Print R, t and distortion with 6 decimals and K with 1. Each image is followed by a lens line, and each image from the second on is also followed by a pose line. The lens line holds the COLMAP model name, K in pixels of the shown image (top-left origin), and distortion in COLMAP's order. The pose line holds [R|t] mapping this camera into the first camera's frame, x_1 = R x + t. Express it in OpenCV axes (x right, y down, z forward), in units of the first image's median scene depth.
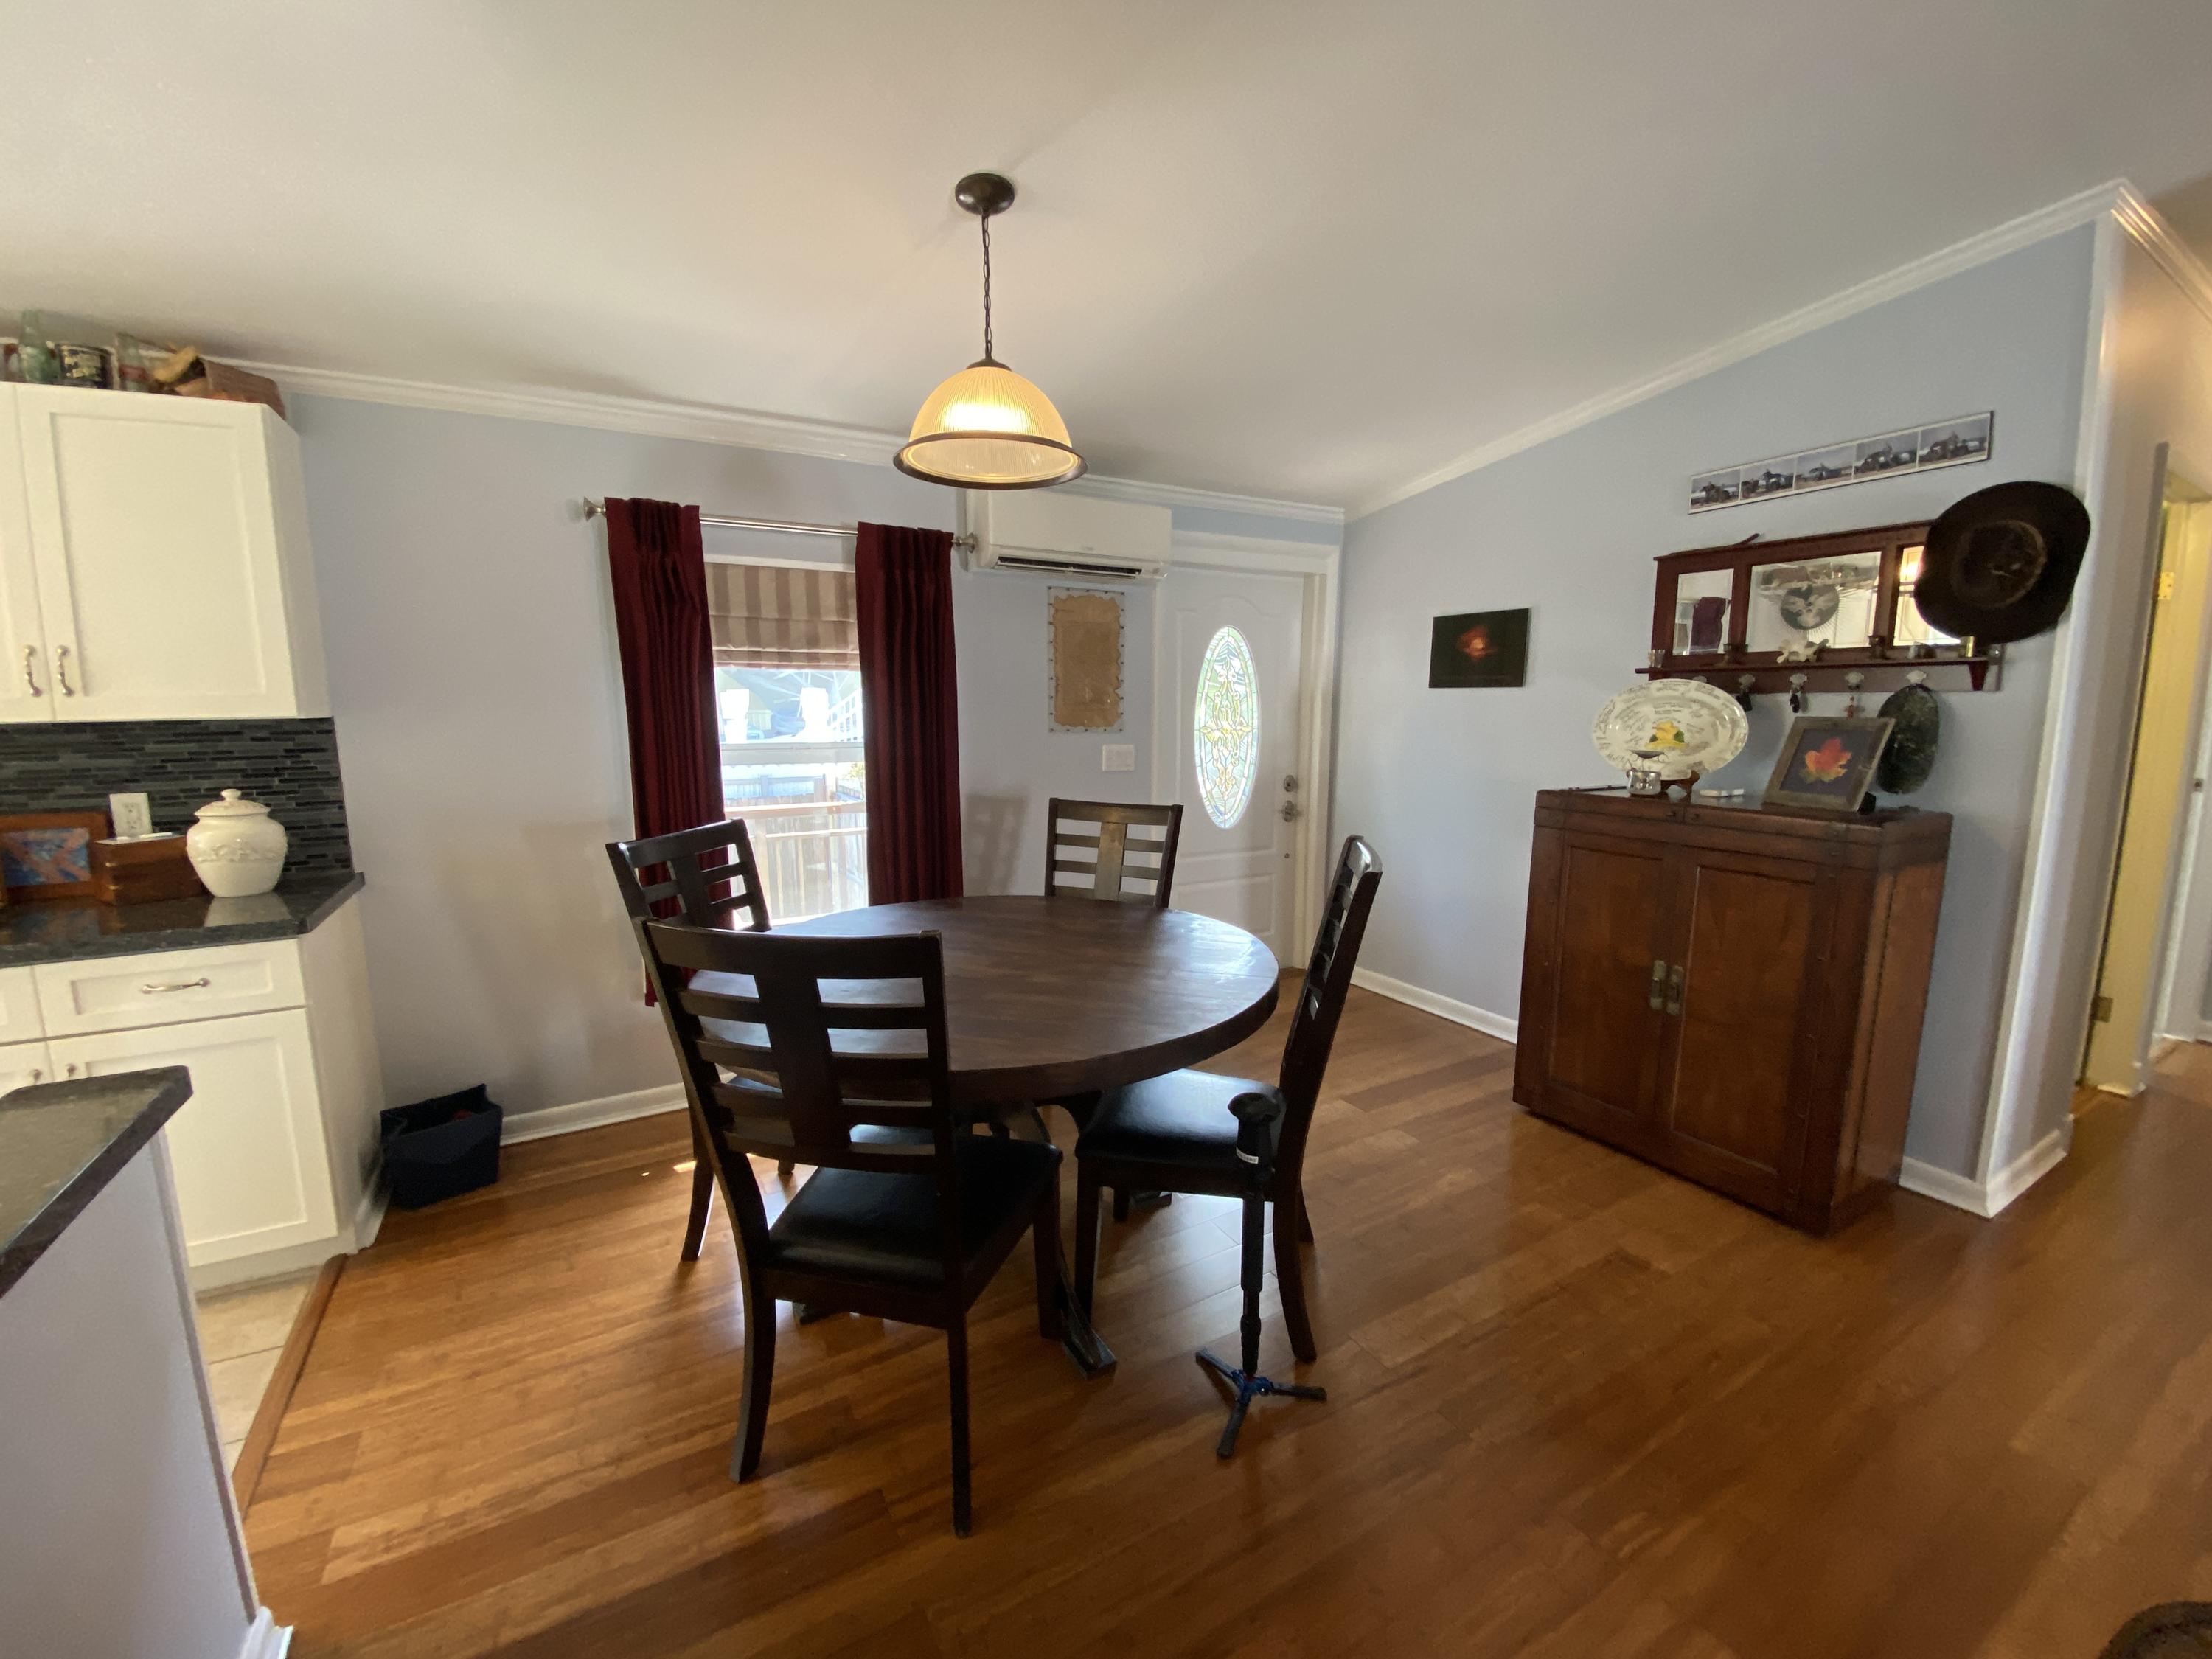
lens RADIAL K [[902.0, 0, 1098.9], [0, 902.0, 833.2], [0, 0, 1]] dist [0.028804, -0.023418]
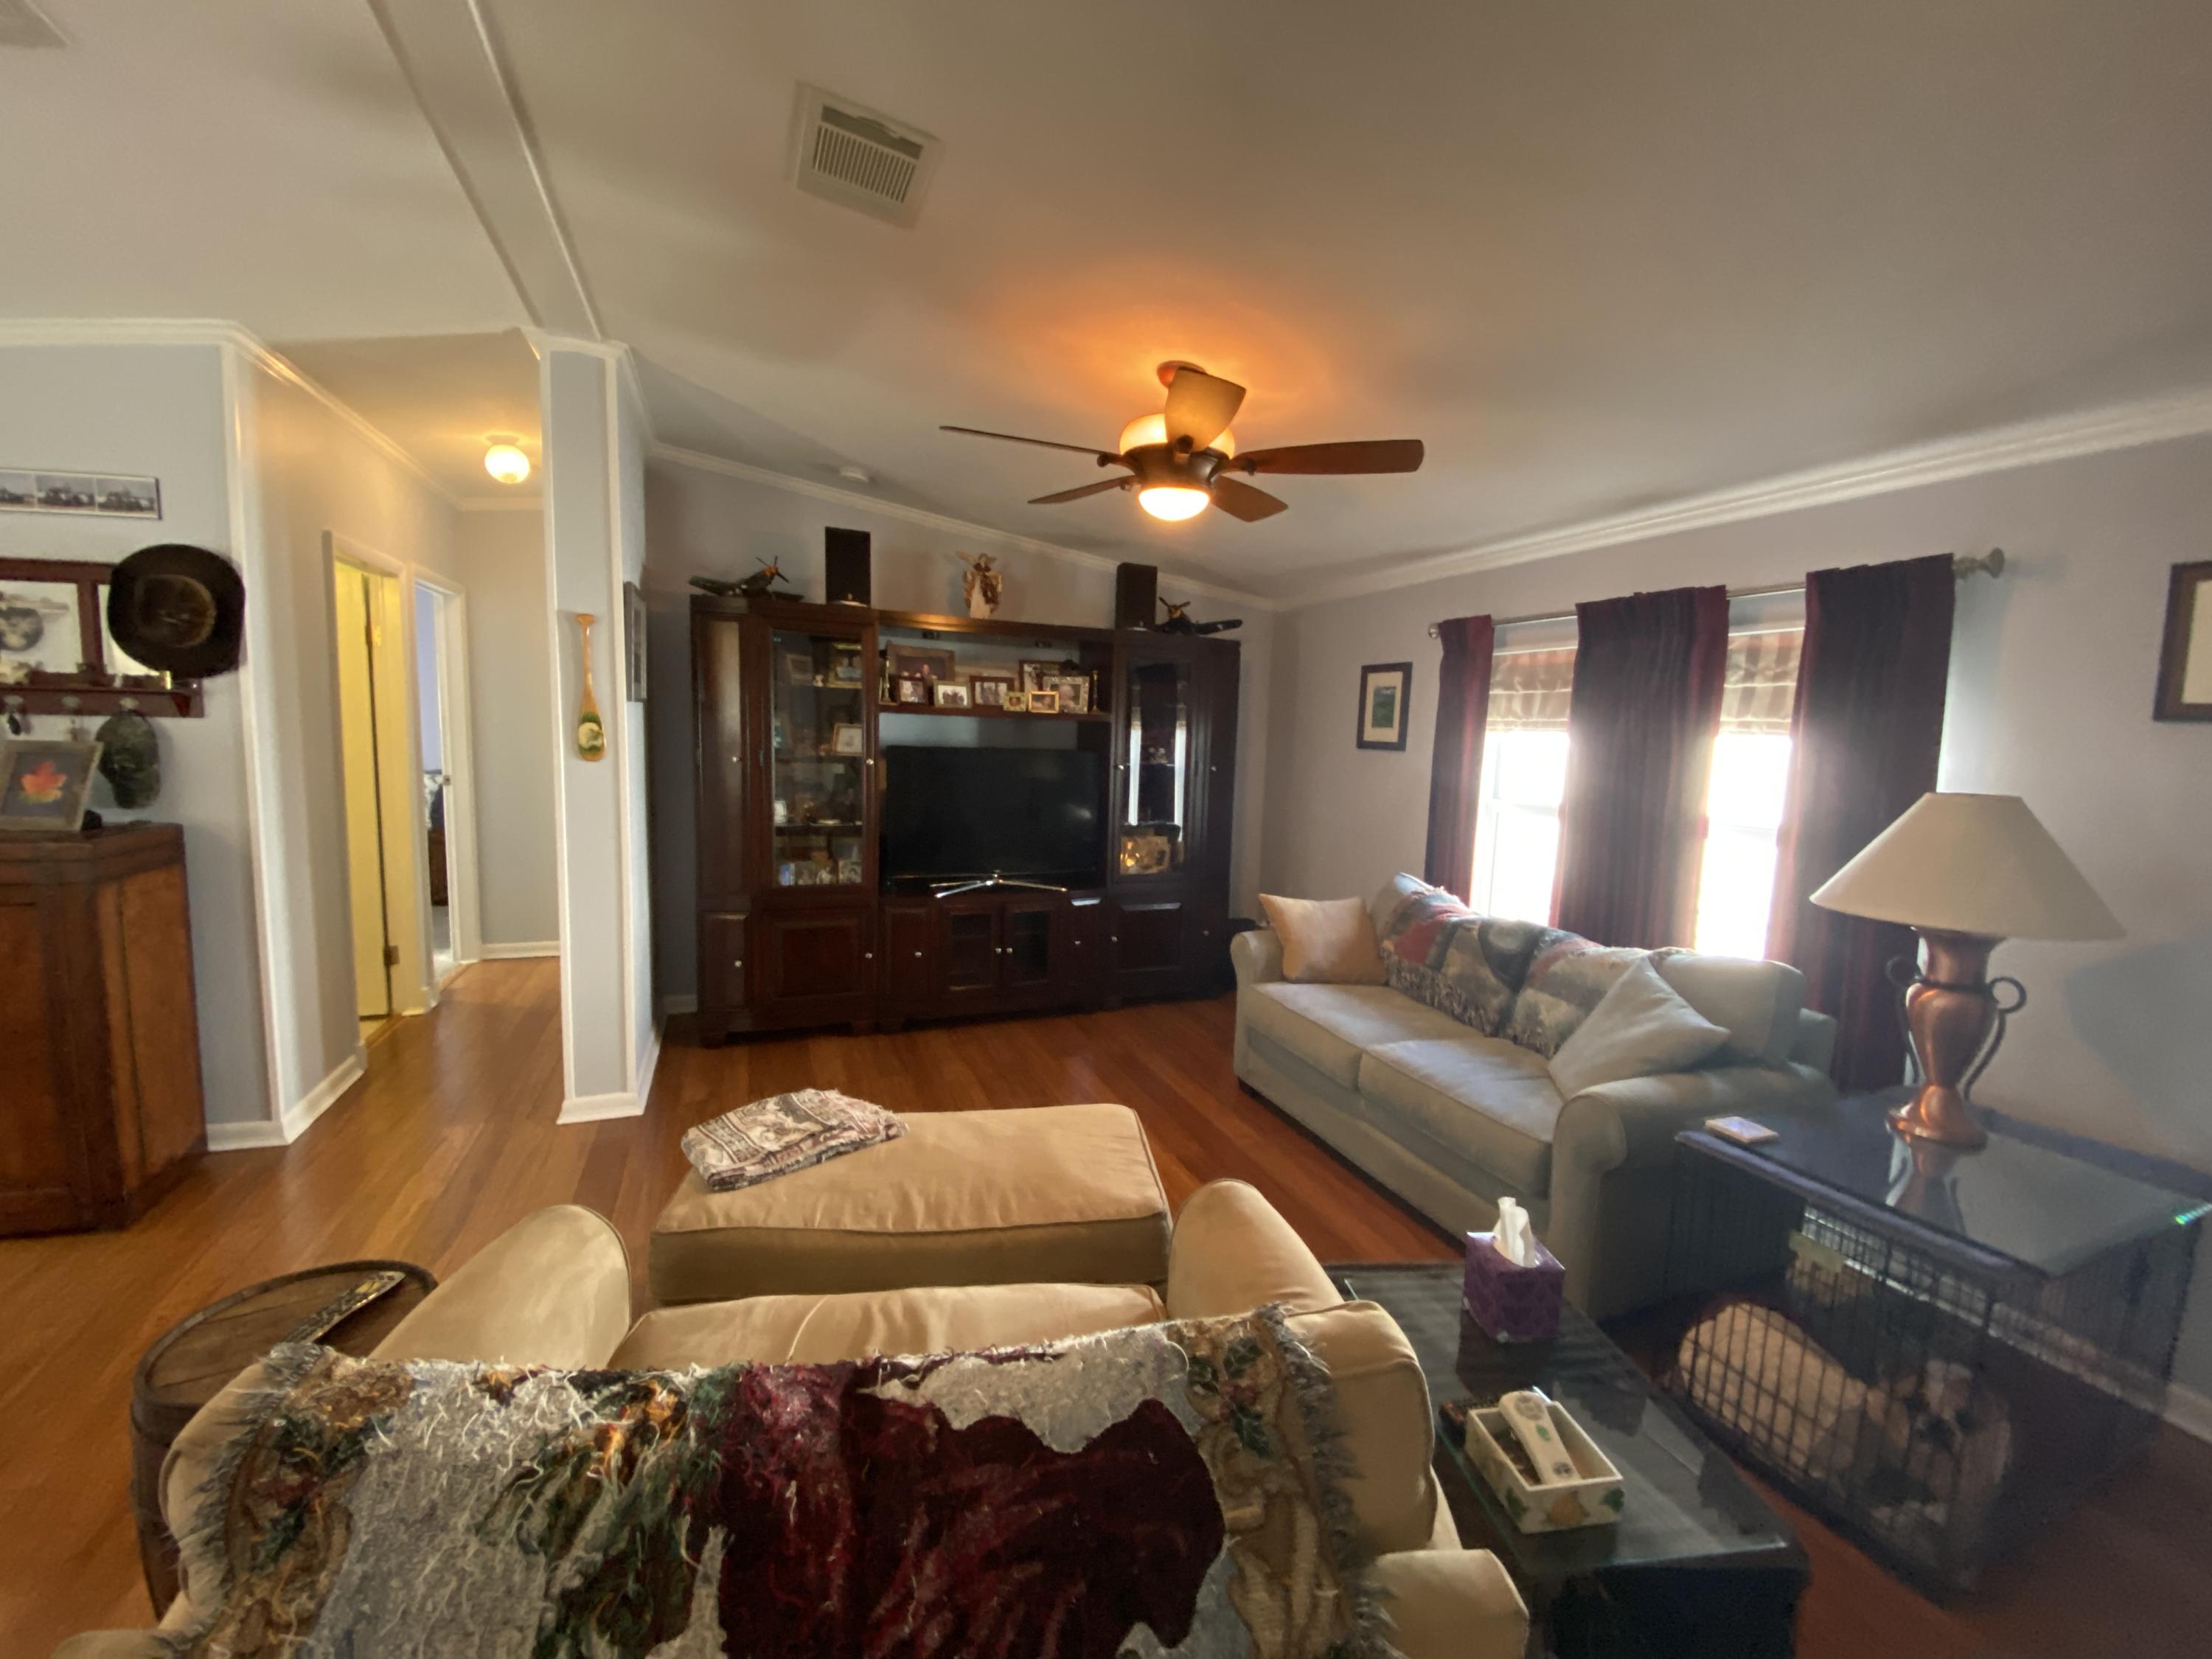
lens RADIAL K [[902.0, 0, 1098.9], [0, 902.0, 833.2], [0, 0, 1]] dist [0.028804, -0.023418]
pose [[0.152746, -0.107878, 0.982360, -0.015613], [0.106643, 0.990019, 0.092137, 0.008007], [-0.982495, 0.090689, 0.162726, -0.298294]]
